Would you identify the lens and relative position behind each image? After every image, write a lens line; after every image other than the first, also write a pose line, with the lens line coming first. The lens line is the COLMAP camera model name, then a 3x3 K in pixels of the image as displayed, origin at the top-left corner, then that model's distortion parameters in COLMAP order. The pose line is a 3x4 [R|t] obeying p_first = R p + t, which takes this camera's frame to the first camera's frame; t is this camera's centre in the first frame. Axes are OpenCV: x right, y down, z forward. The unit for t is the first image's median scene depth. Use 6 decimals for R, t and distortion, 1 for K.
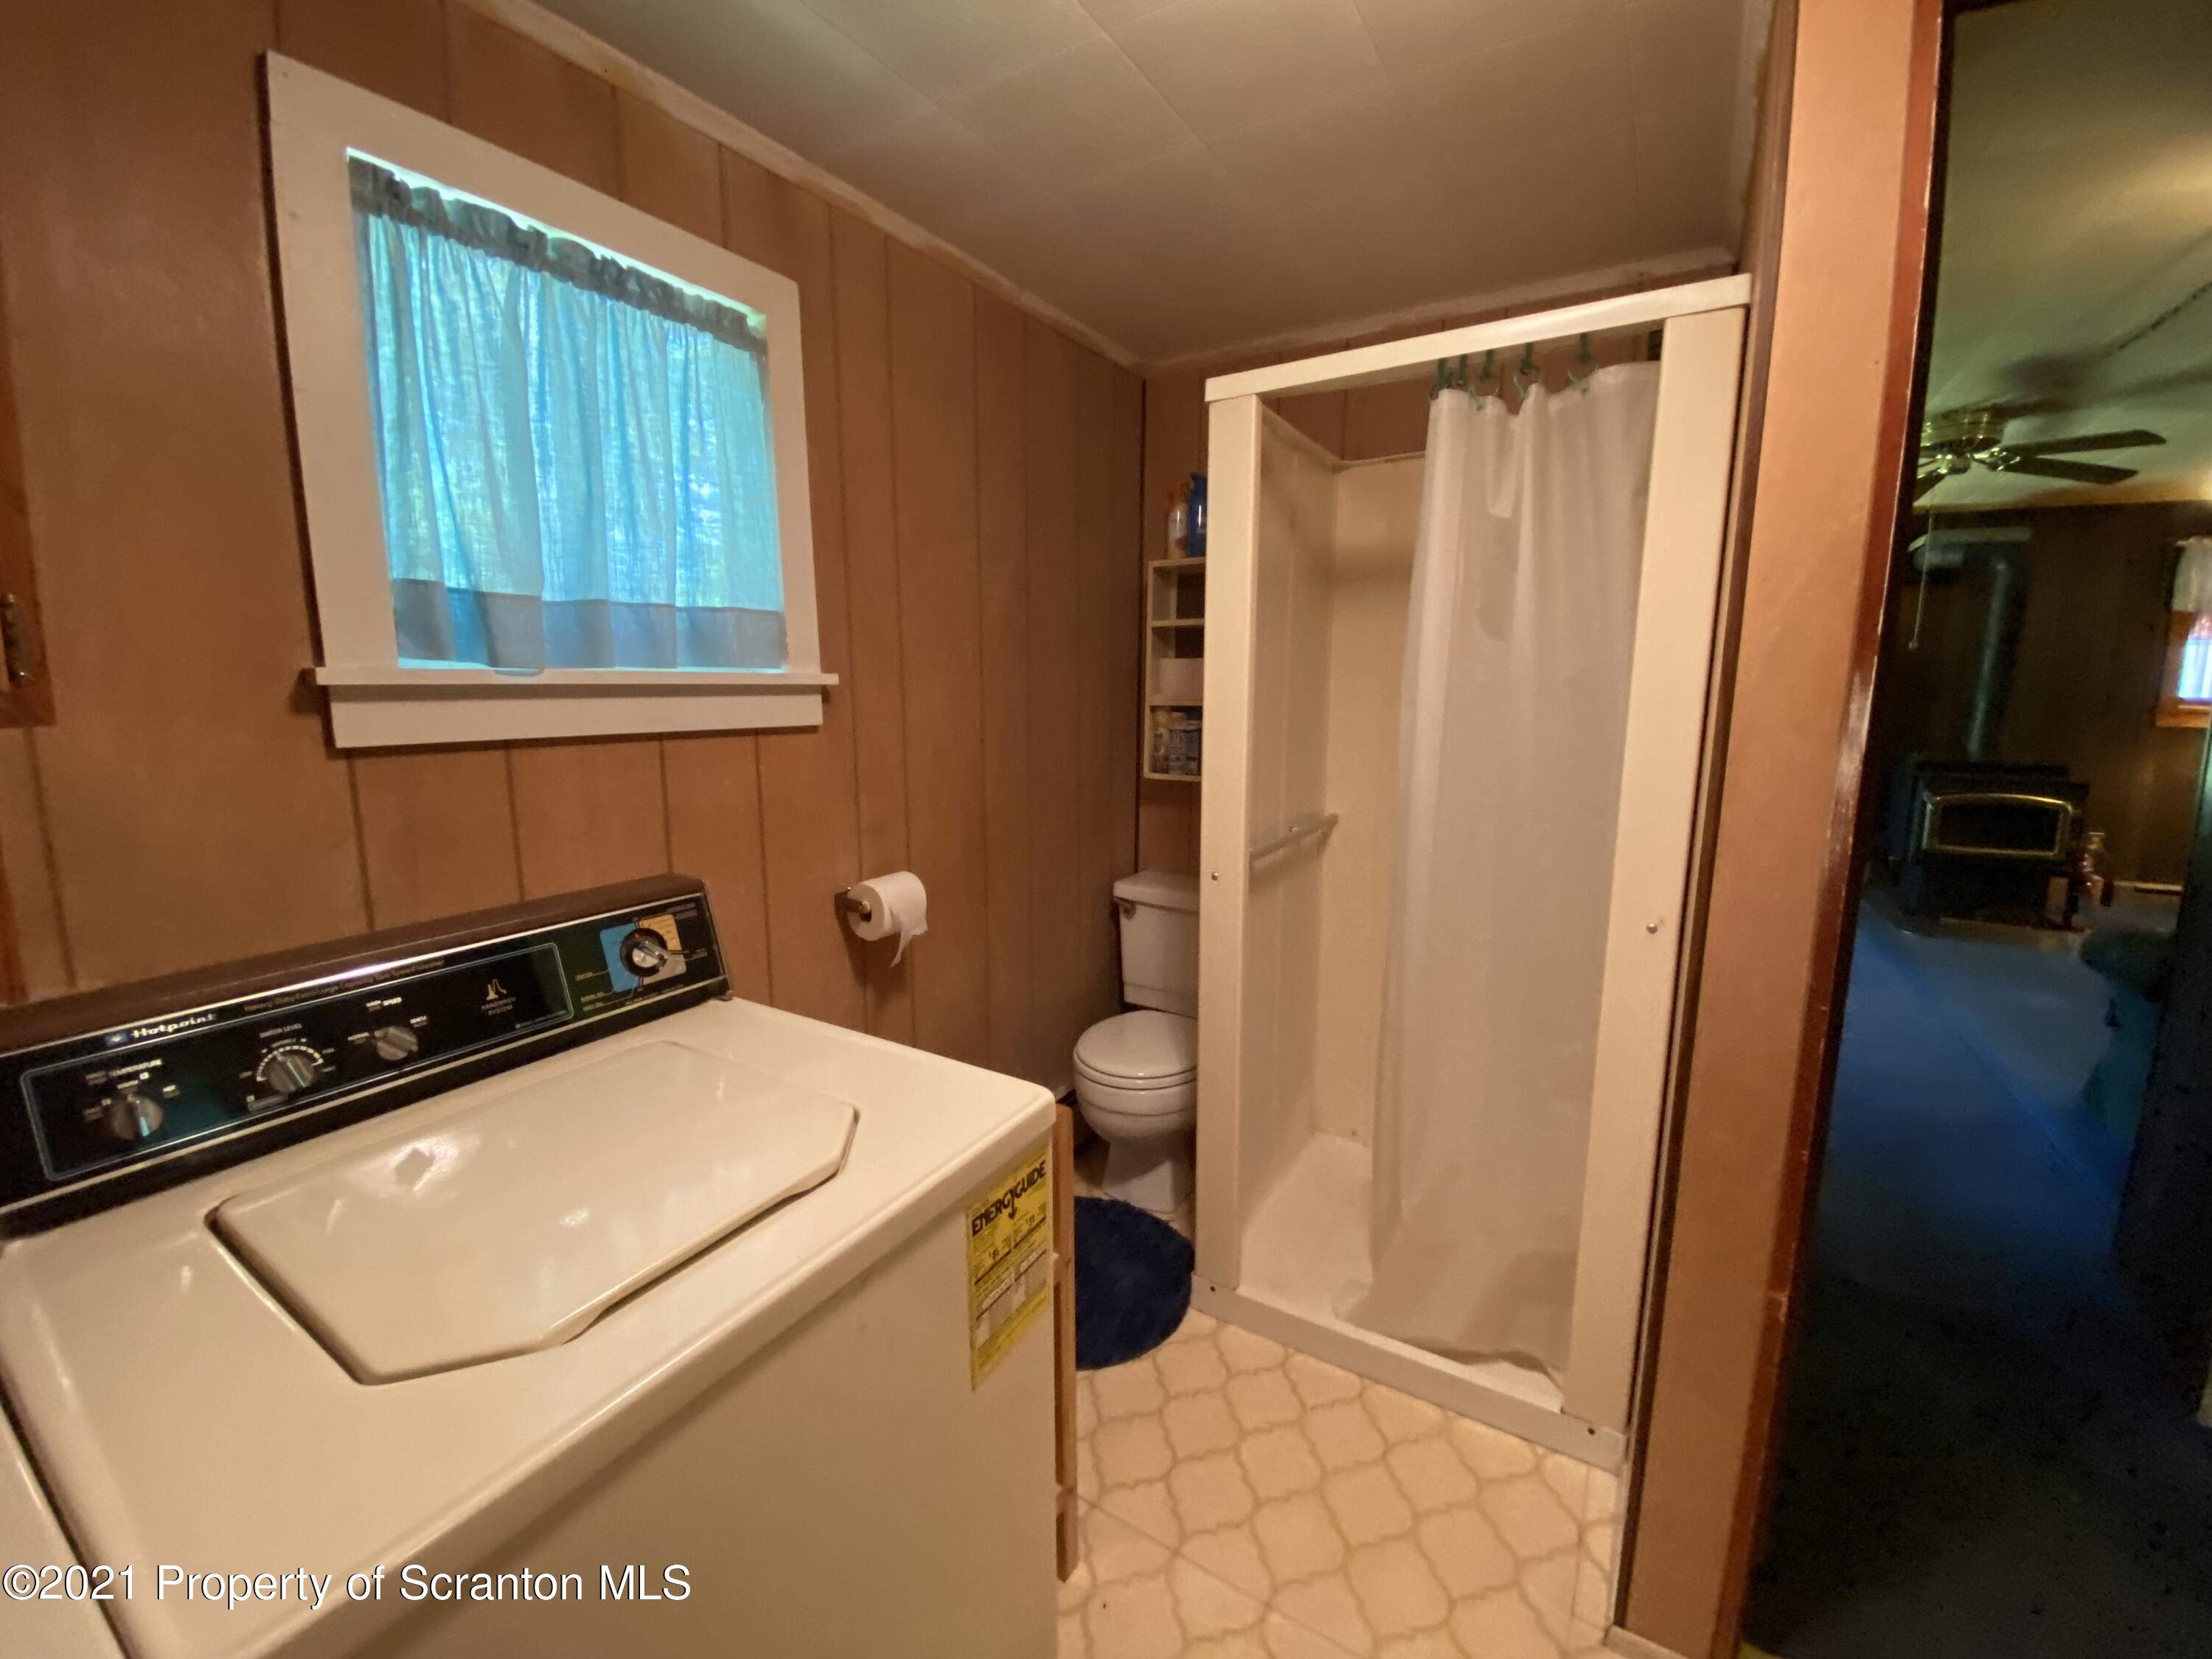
lens RADIAL K [[909.9, 0, 1113.6], [0, 909.9, 823.9], [0, 0, 1]] dist [-0.002594, -0.003511]
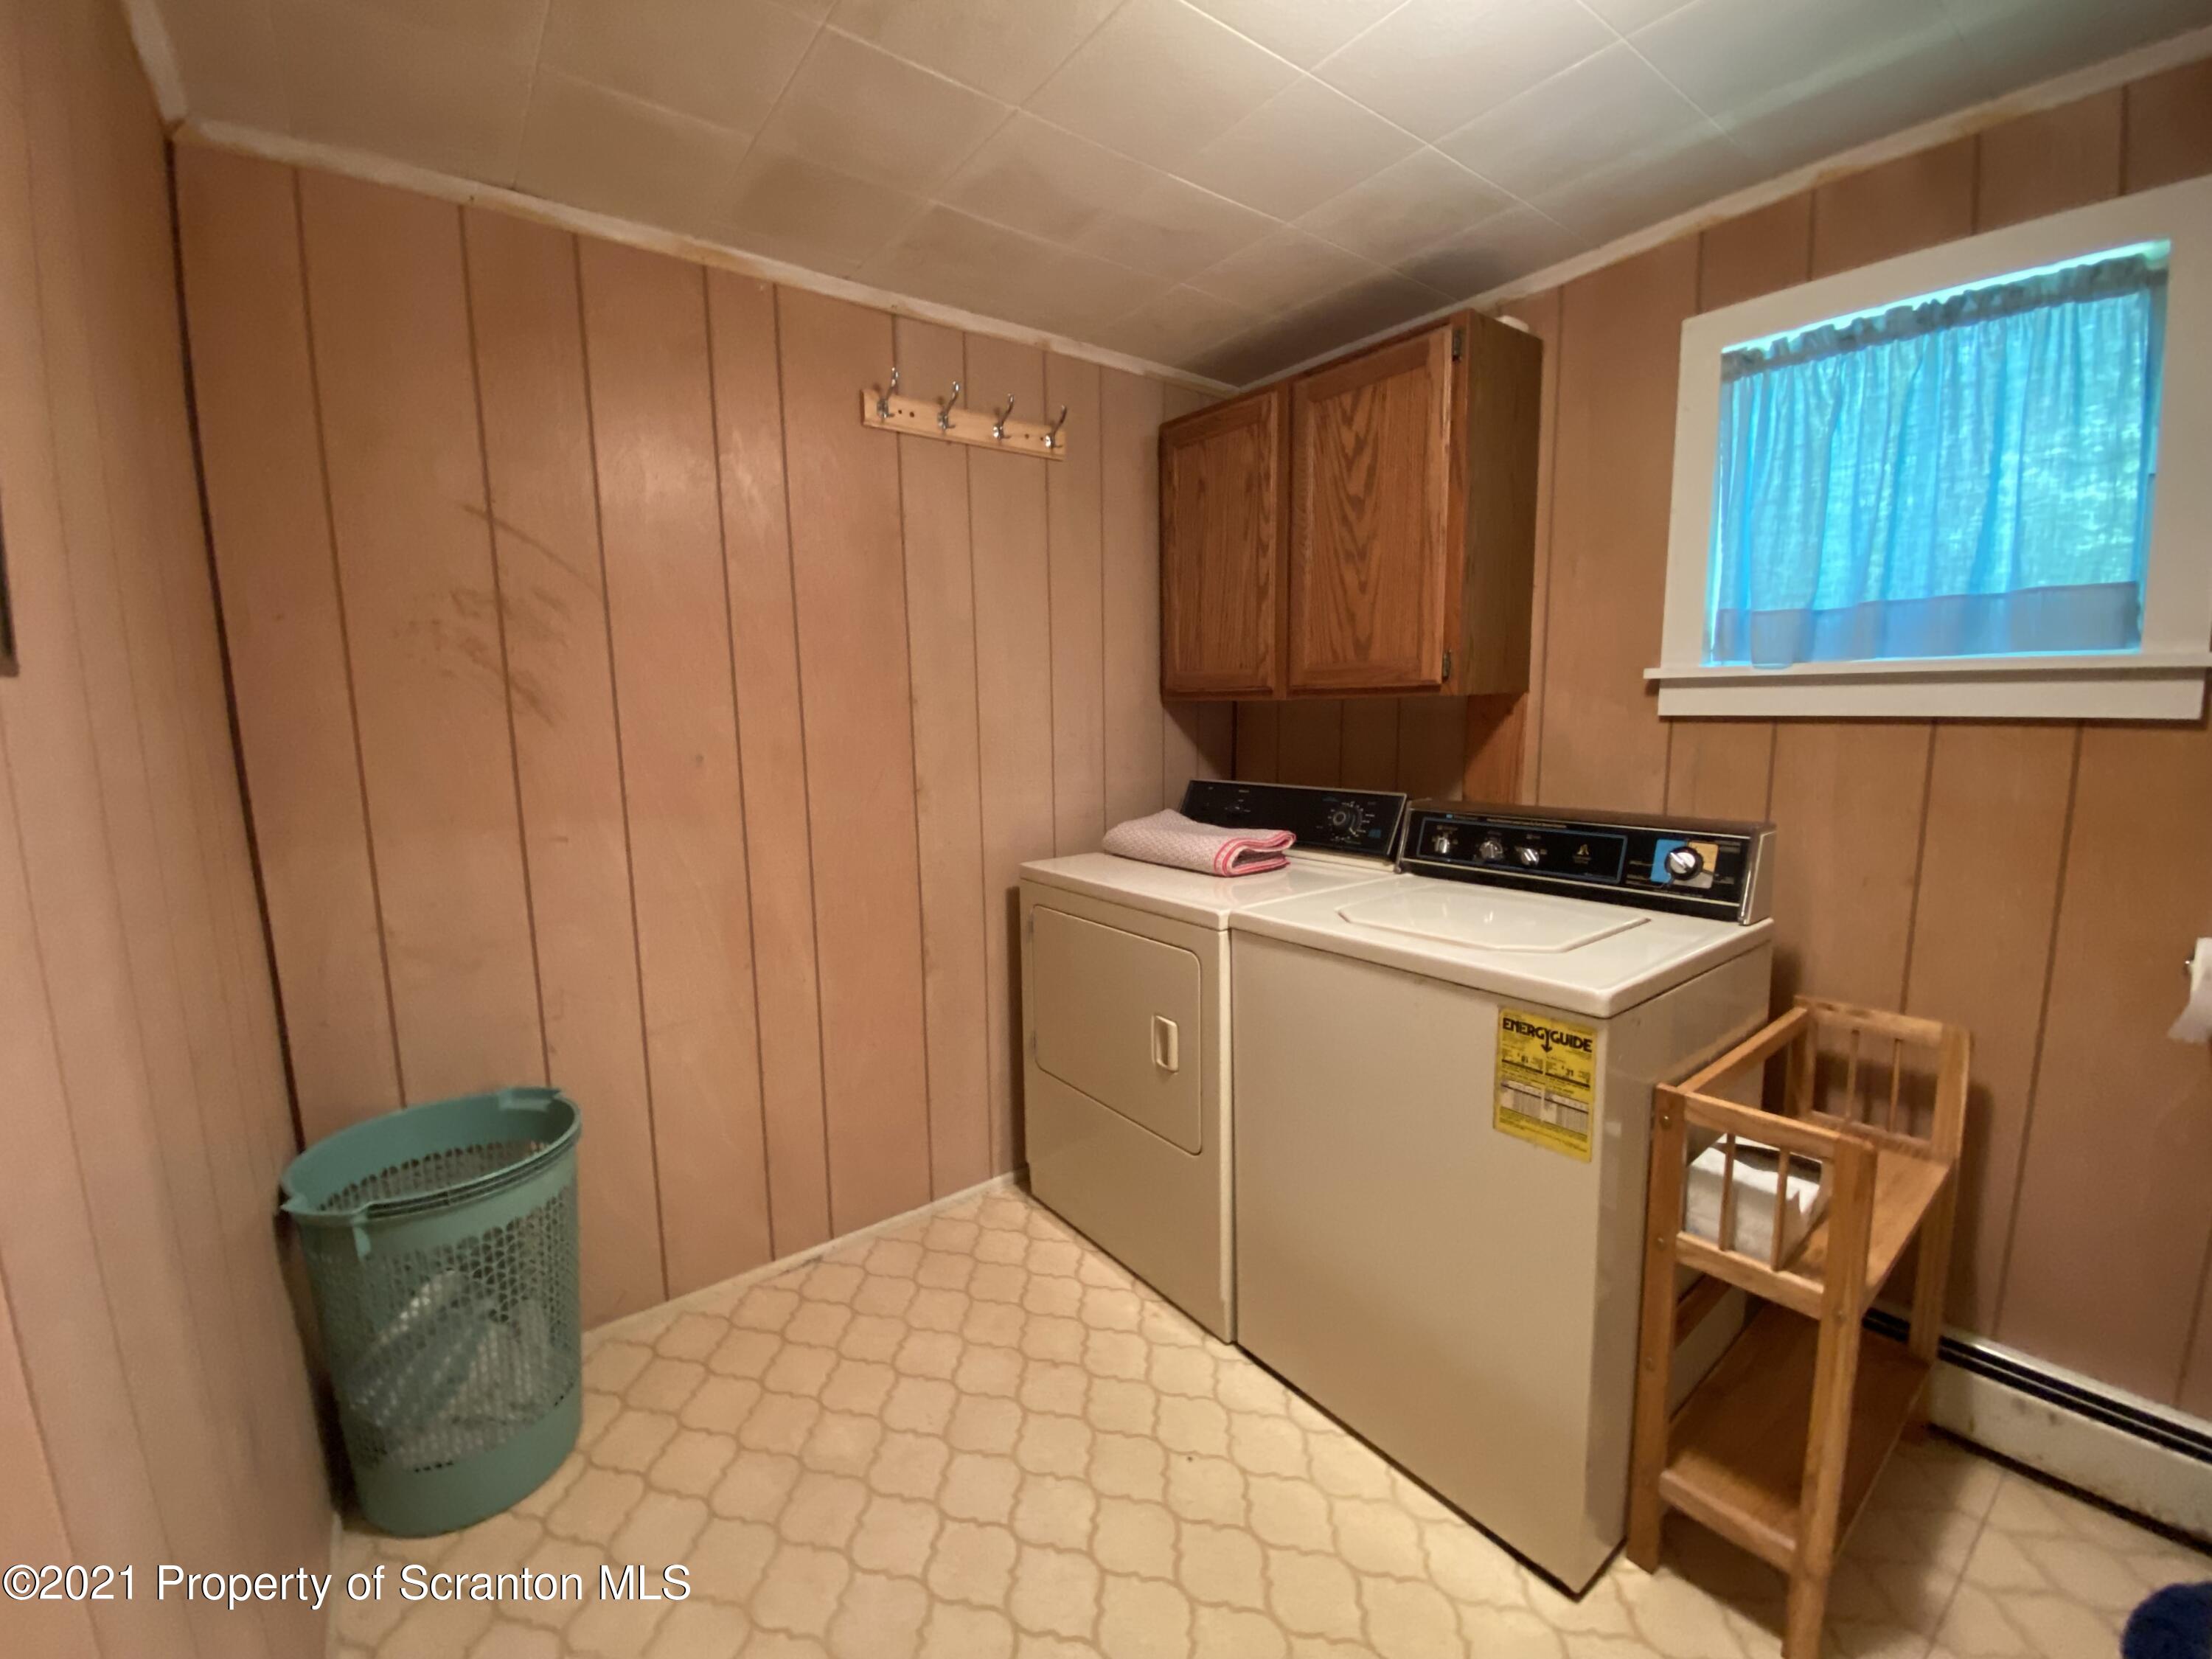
lens RADIAL K [[909.9, 0, 1106.1], [0, 909.9, 821.0], [0, 0, 1]] dist [-0.002594, -0.003511]
pose [[-0.335419, 0.134635, -0.932399, 1.077565], [-0.131357, 0.973383, 0.187807, -0.069916], [0.932866, 0.185471, -0.308806, 0.568435]]
